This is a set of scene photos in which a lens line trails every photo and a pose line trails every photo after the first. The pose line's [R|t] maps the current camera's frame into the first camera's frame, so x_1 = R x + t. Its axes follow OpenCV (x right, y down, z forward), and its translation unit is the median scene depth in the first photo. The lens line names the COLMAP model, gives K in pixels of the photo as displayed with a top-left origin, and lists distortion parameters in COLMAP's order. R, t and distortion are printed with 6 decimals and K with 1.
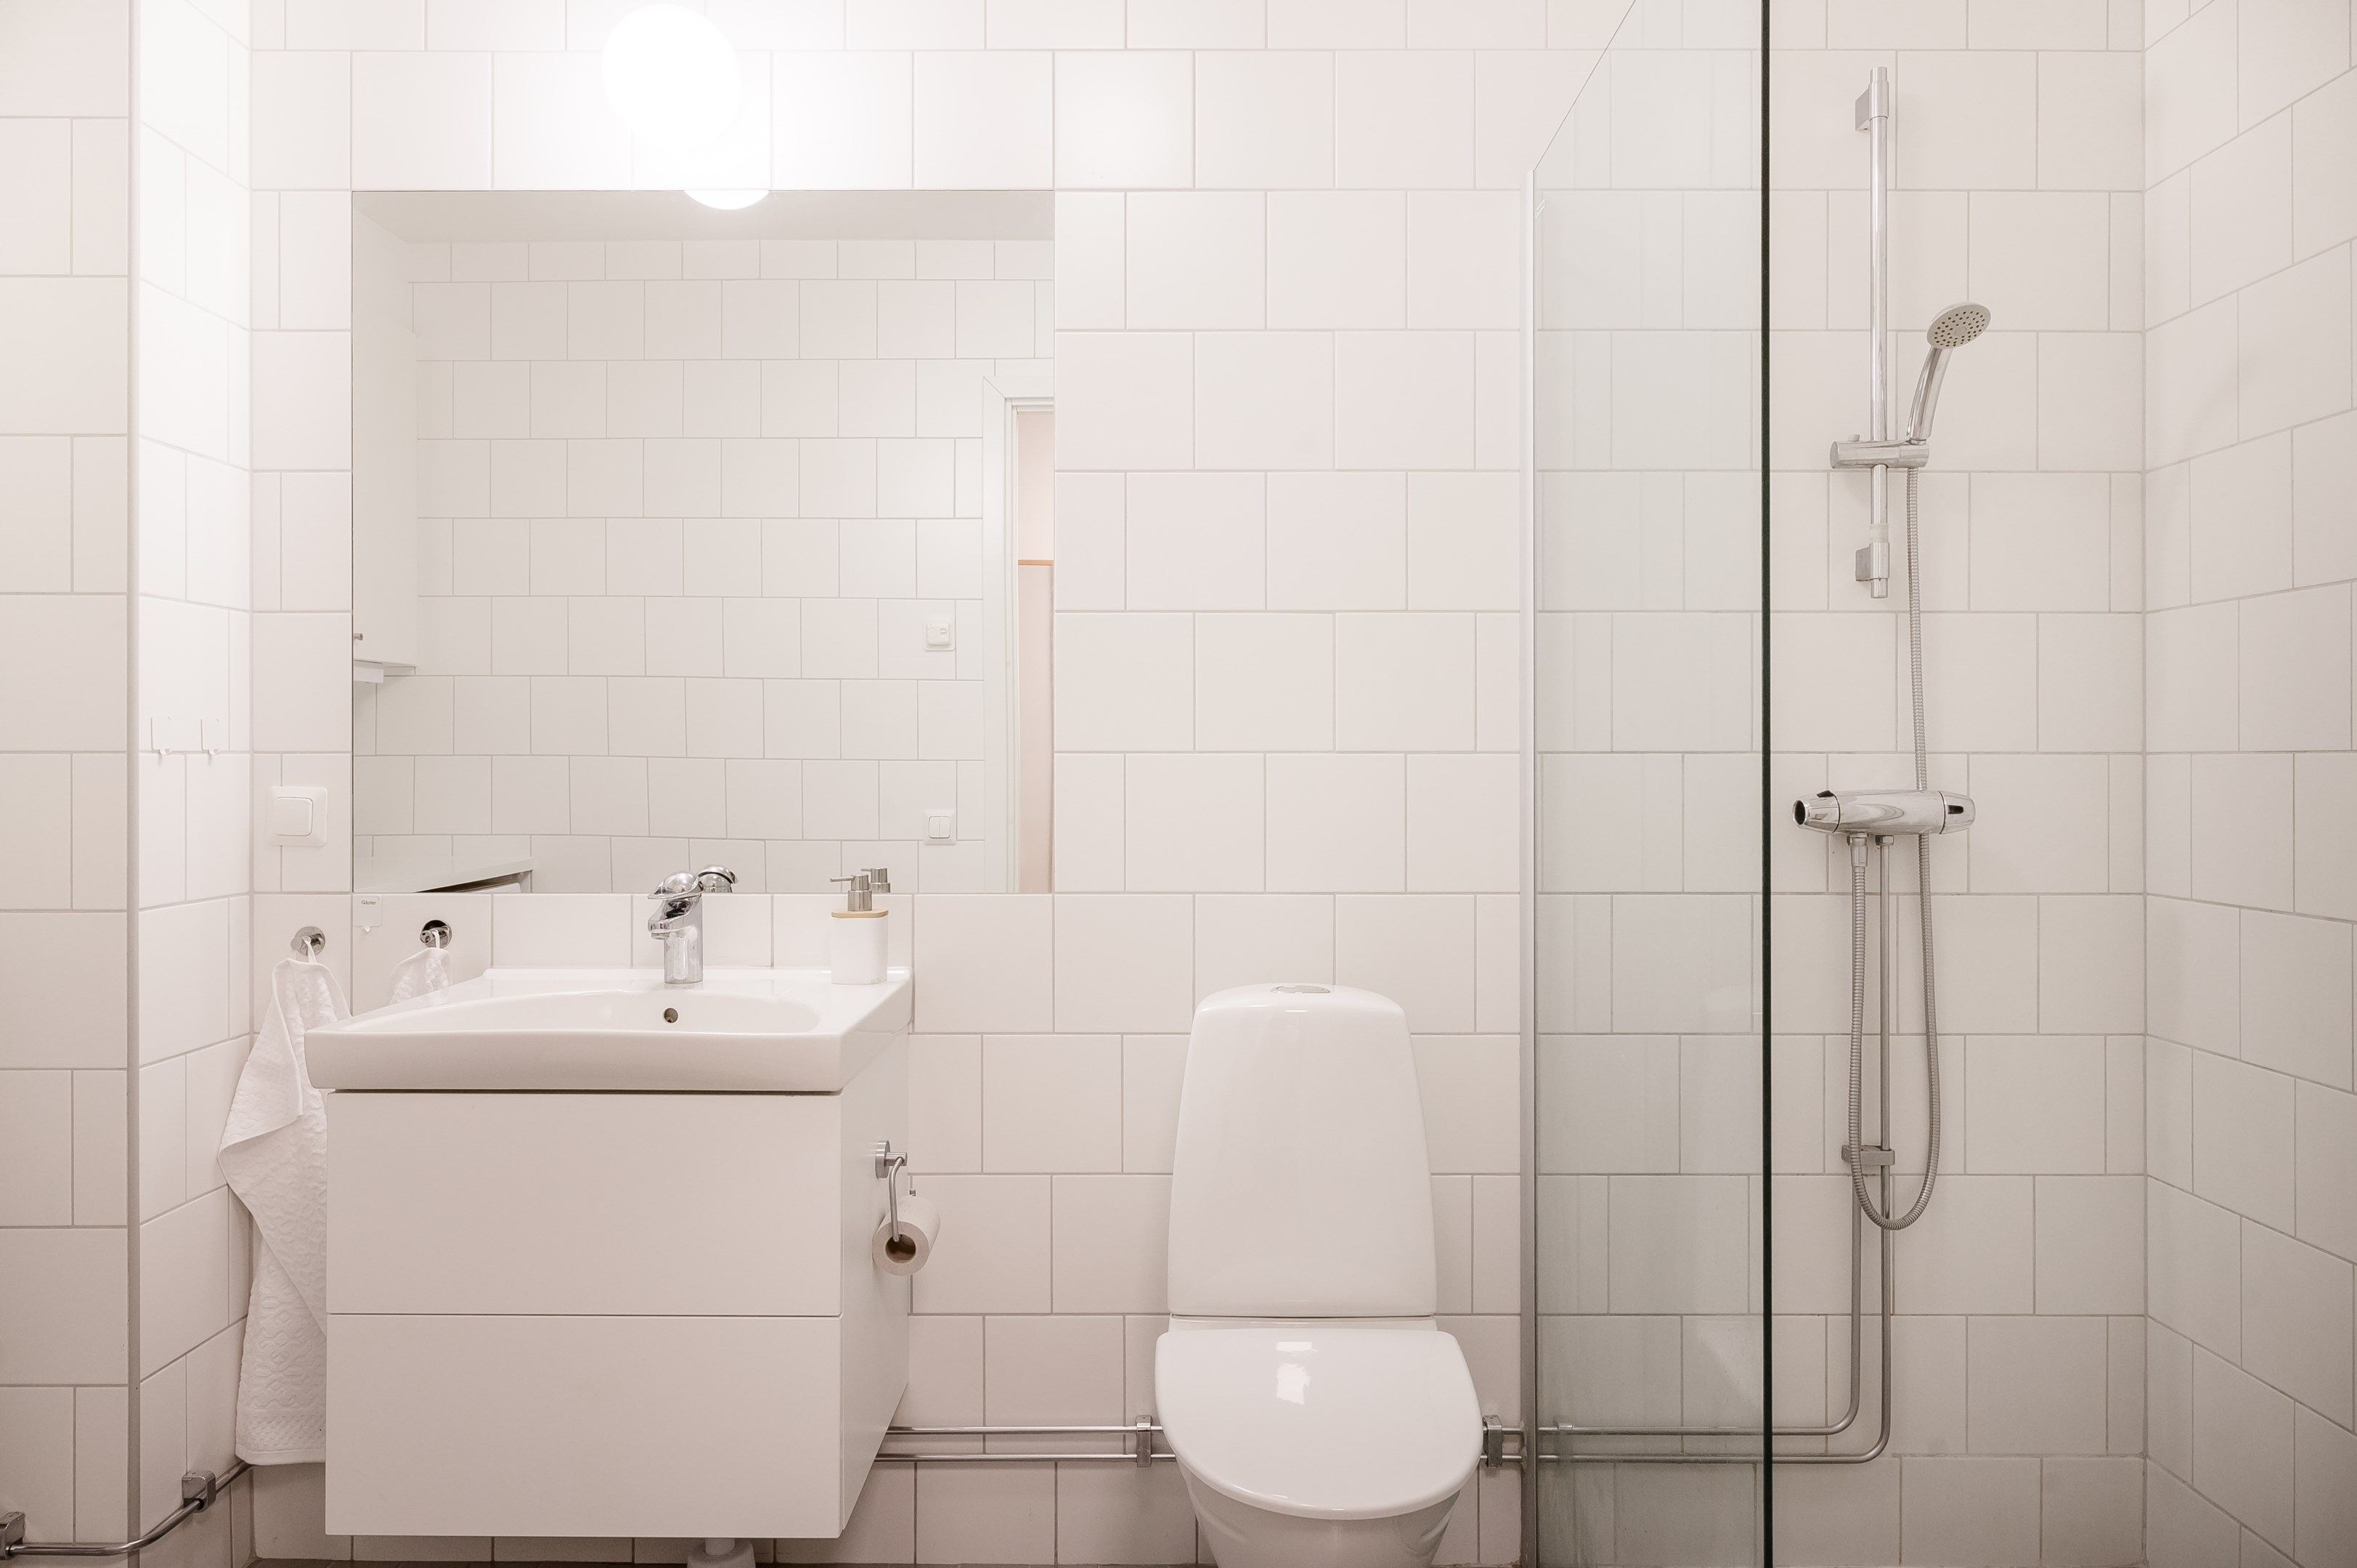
lens RADIAL K [[1600.1, 0, 1175.6], [0, 1600.1, 770.2], [0, 0, 1]] dist [0.003104, 0.003308]
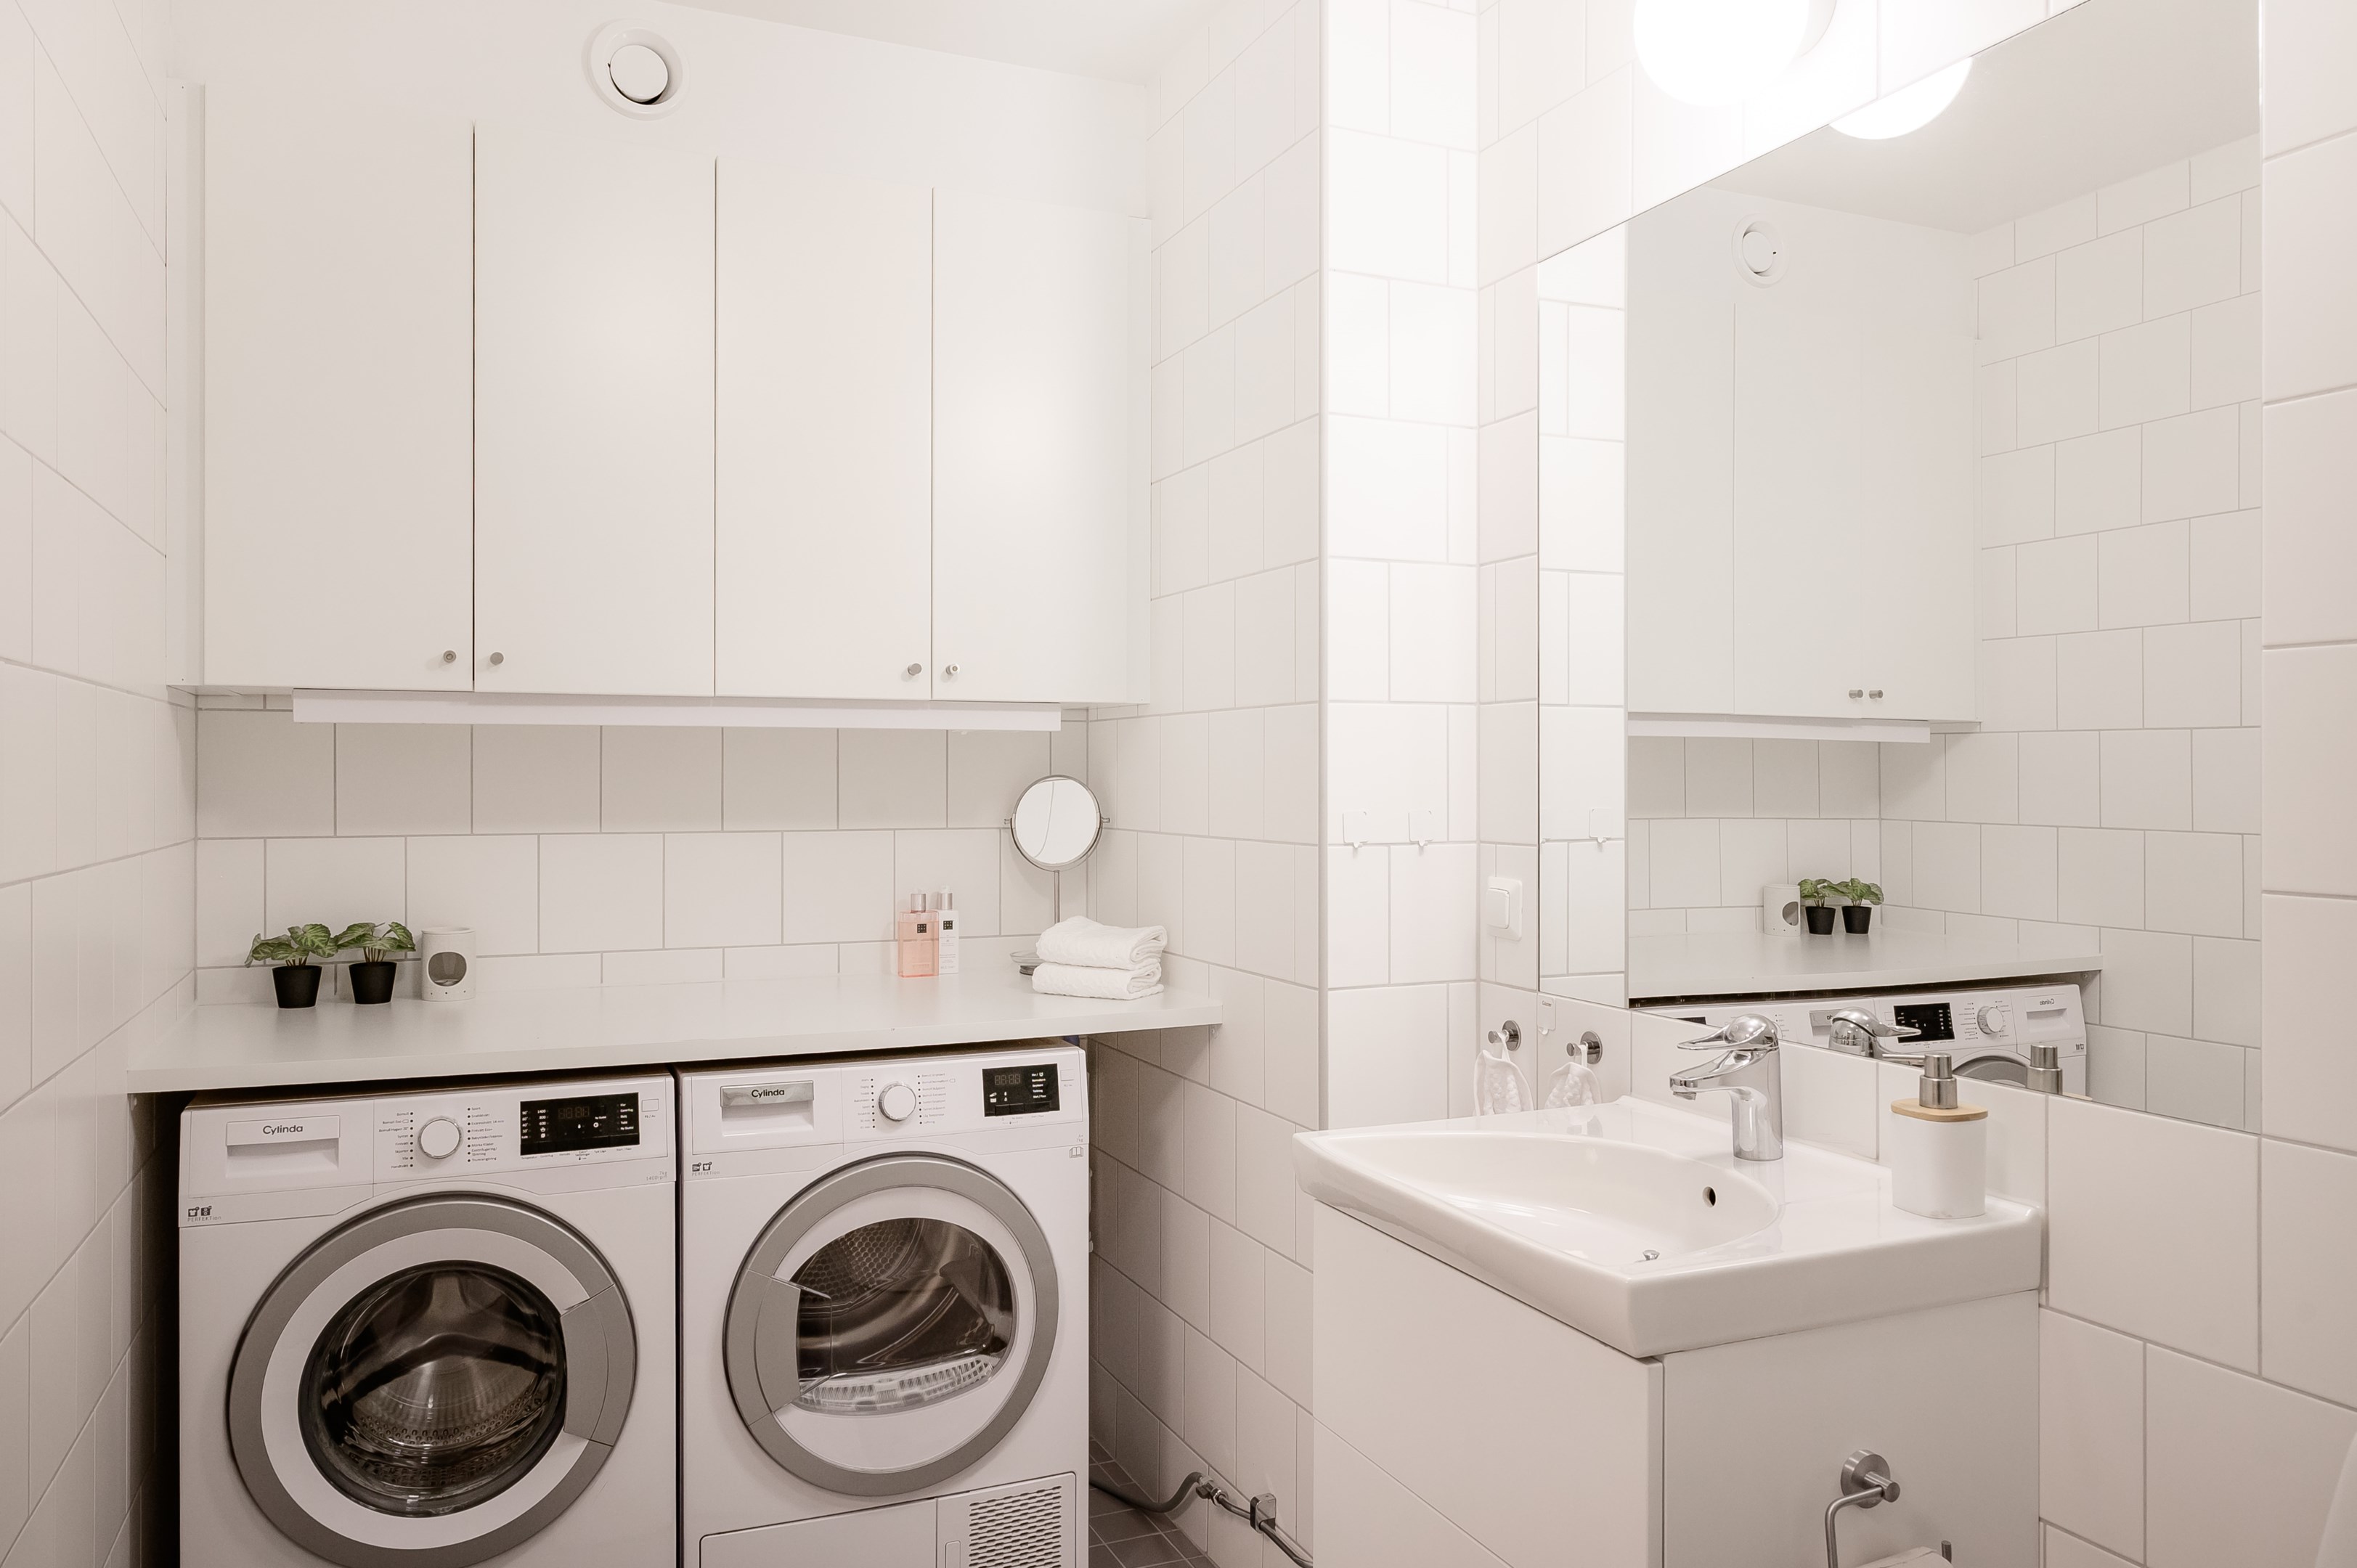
lens RADIAL K [[1694.3, 0, 1178.5], [0, 1694.3, 784.0], [0, 0, 1]] dist [0.002020, 0.001725]
pose [[0.388573, 0.003920, -0.921410, 0.341447], [-0.007738, 0.999970, 0.000991, -0.047820], [0.921386, 0.006745, 0.388591, 0.408166]]
